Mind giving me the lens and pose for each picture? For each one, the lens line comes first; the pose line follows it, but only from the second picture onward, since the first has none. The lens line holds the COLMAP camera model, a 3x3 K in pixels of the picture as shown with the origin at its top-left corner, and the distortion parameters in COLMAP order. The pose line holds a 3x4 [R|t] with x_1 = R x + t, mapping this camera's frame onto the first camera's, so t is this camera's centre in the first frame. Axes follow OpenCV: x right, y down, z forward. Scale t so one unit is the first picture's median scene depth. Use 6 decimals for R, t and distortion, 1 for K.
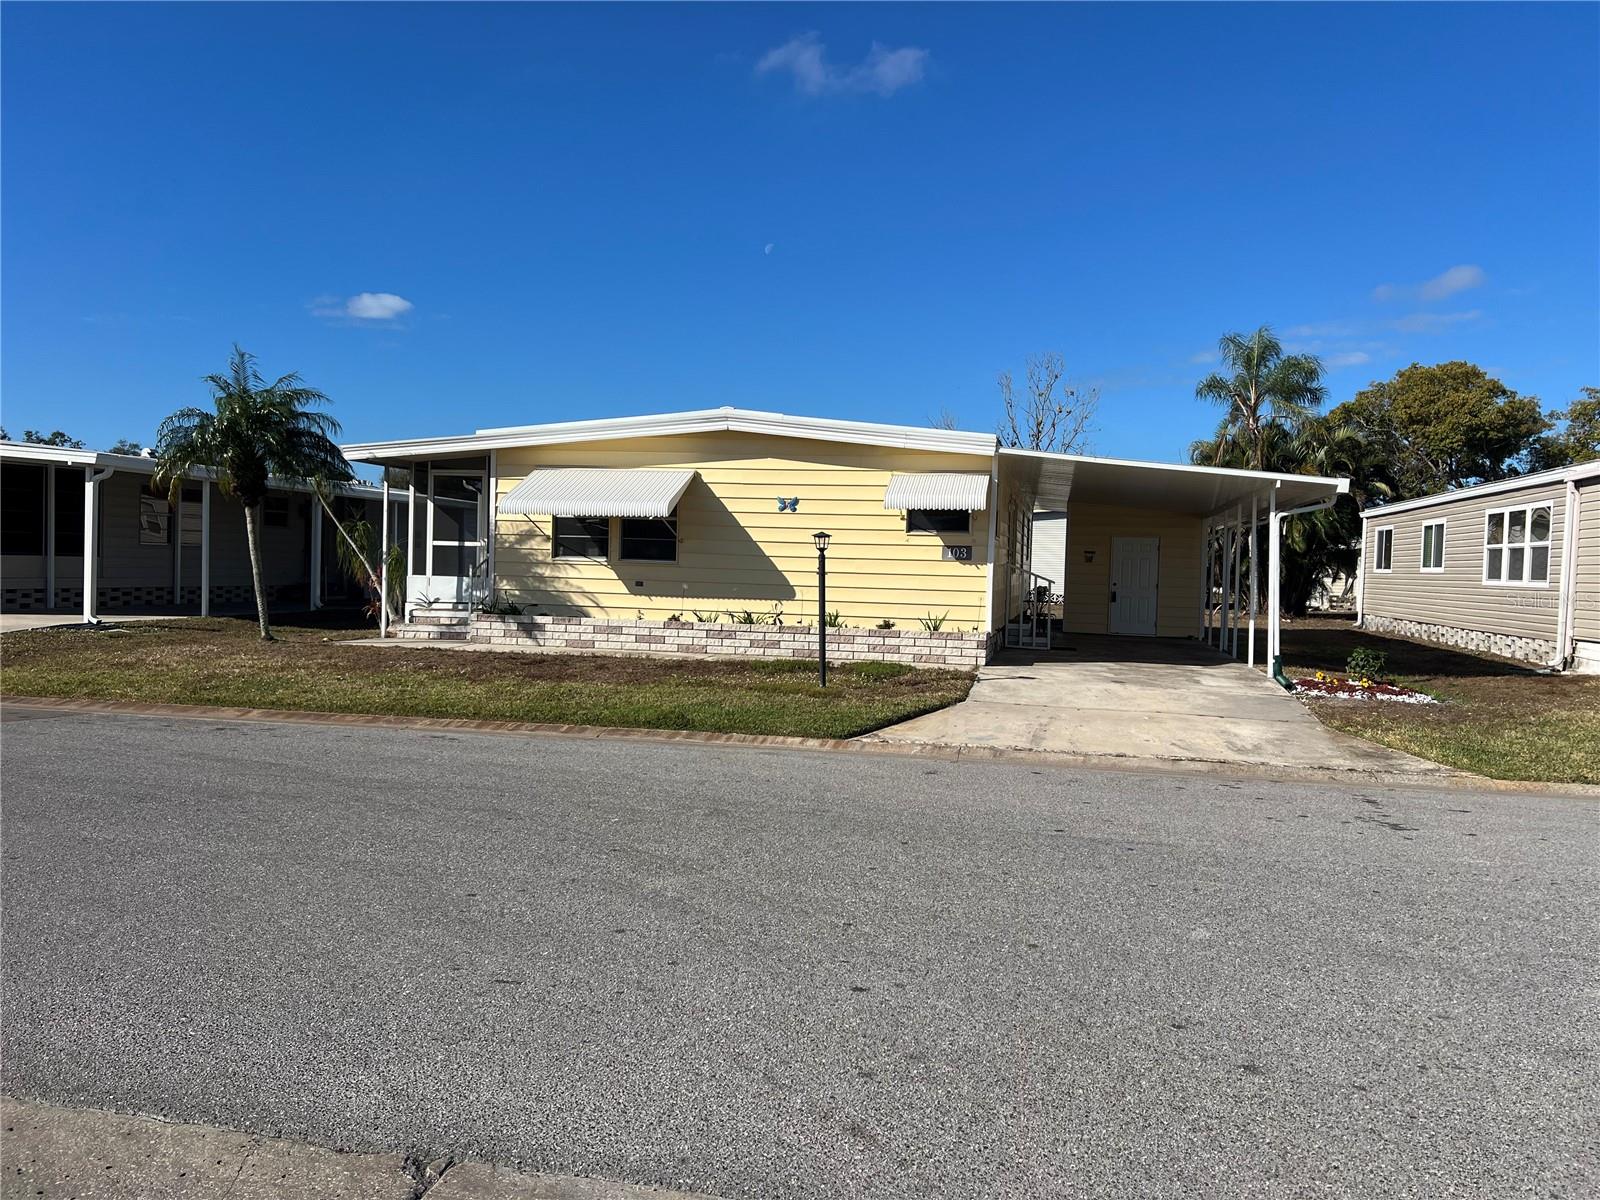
lens RADIAL K [[1215.0, 0, 806.9], [0, 1215.0, 598.7], [0, 0, 1]] dist [0.000877, -0.008585]
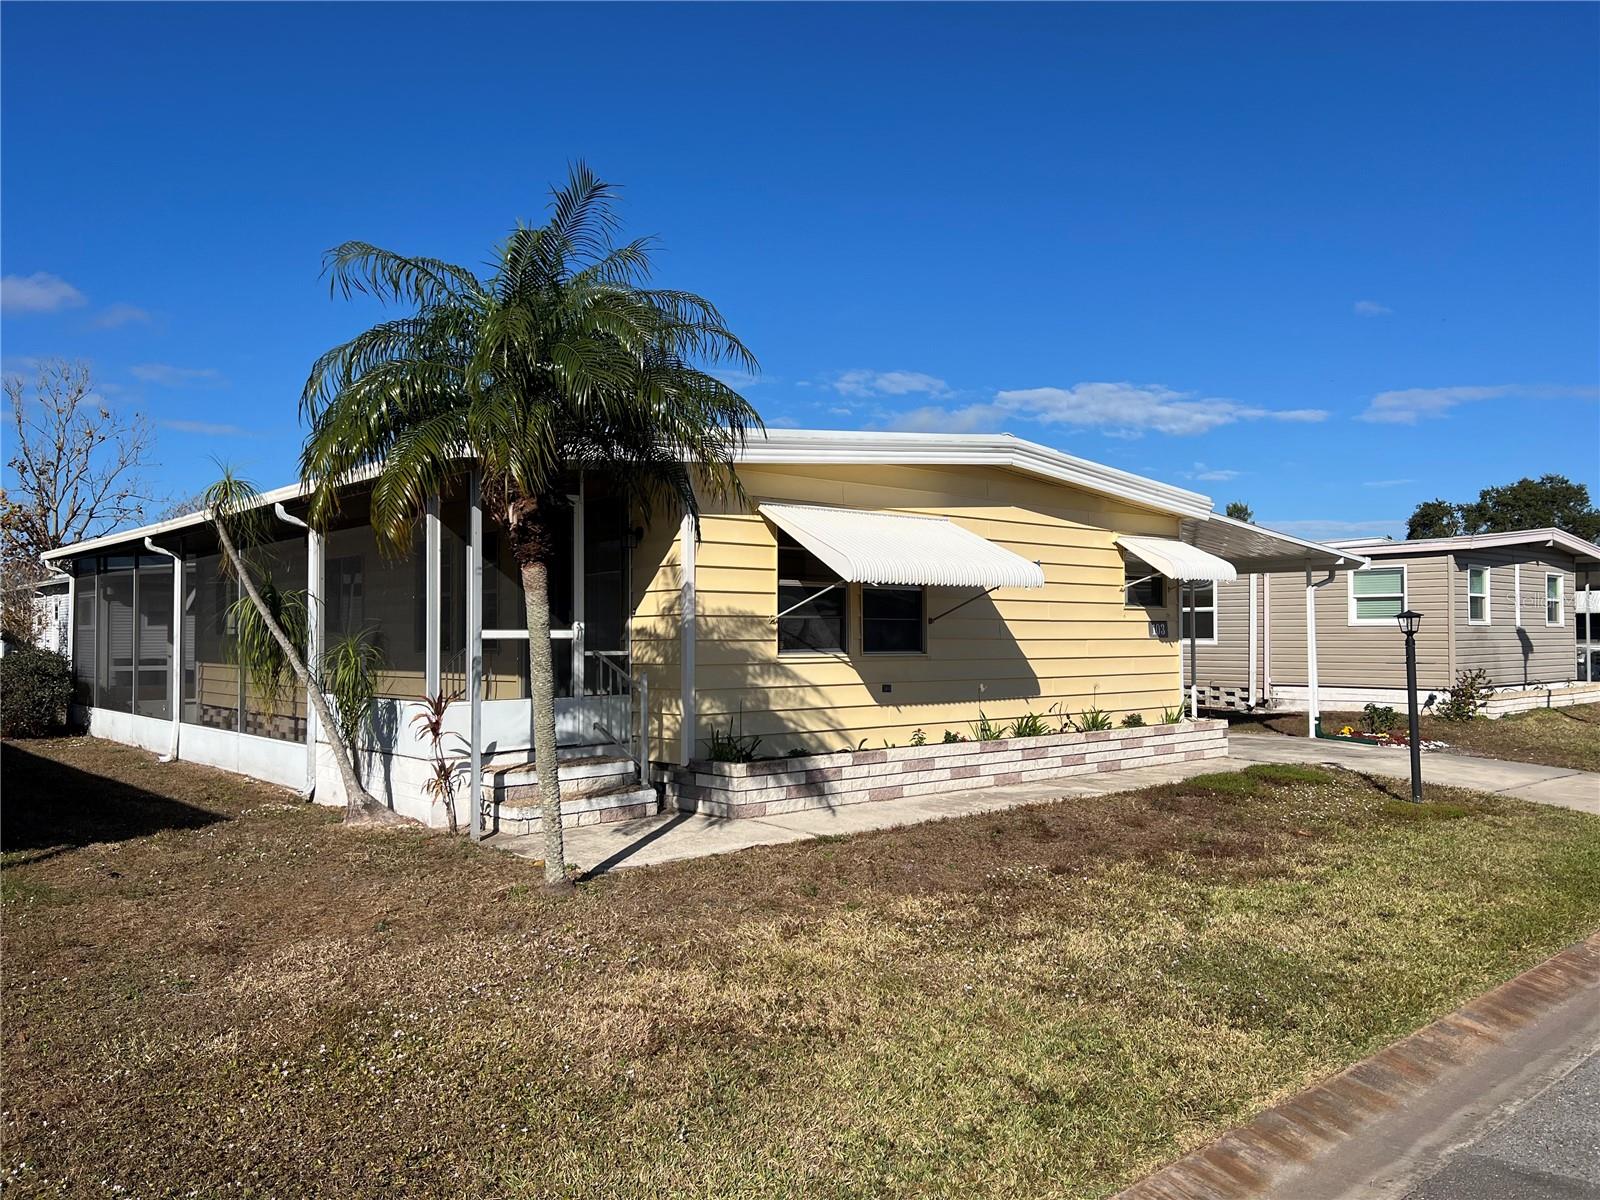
lens RADIAL K [[1215.0, 0, 803.0], [0, 1215.0, 599.5], [0, 0, 1]] dist [0.000877, -0.008585]
pose [[0.594351, -0.006103, 0.804183, -0.688862], [0.038810, 0.999024, -0.021101, -0.048034], [-0.803269, 0.043752, 0.594007, 0.655345]]
